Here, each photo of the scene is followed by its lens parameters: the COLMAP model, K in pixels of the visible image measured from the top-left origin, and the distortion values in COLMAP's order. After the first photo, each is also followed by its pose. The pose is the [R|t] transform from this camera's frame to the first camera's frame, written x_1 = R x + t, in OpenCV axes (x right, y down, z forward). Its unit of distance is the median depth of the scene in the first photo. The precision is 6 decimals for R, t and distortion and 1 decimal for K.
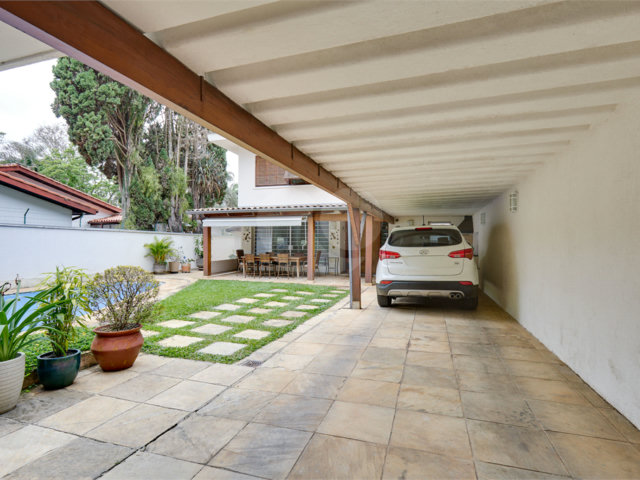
lens RADIAL K [[336.3, 0, 321.7], [0, 336.3, 243.8], [0, 0, 1]] dist [0.005122, 0.000686]
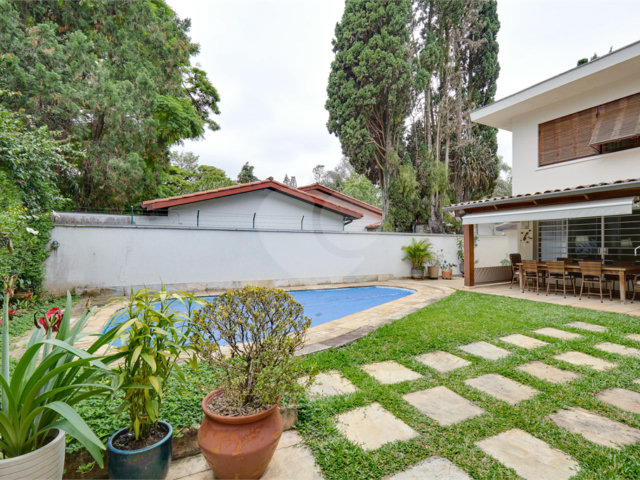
lens RADIAL K [[336.3, 0, 321.7], [0, 336.3, 243.8], [0, 0, 1]] dist [0.005122, 0.000686]
pose [[0.716814, -0.010587, -0.697184, -0.029333], [0.005691, 0.999940, -0.009334, 0.000225], [0.697241, 0.002723, 0.716832, 0.165217]]
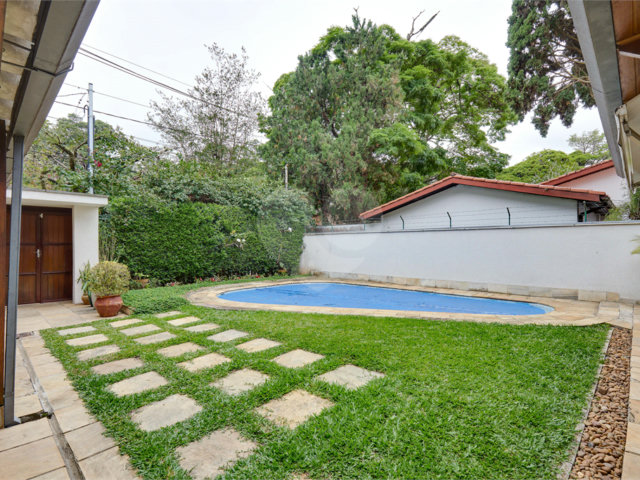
lens RADIAL K [[336.3, 0, 321.7], [0, 336.3, 243.8], [0, 0, 1]] dist [0.005122, 0.000686]
pose [[-0.419397, -0.010908, -0.907737, 0.125164], [0.001927, 0.999915, -0.012906, 0.002332], [0.907801, -0.007162, -0.419340, 0.646147]]
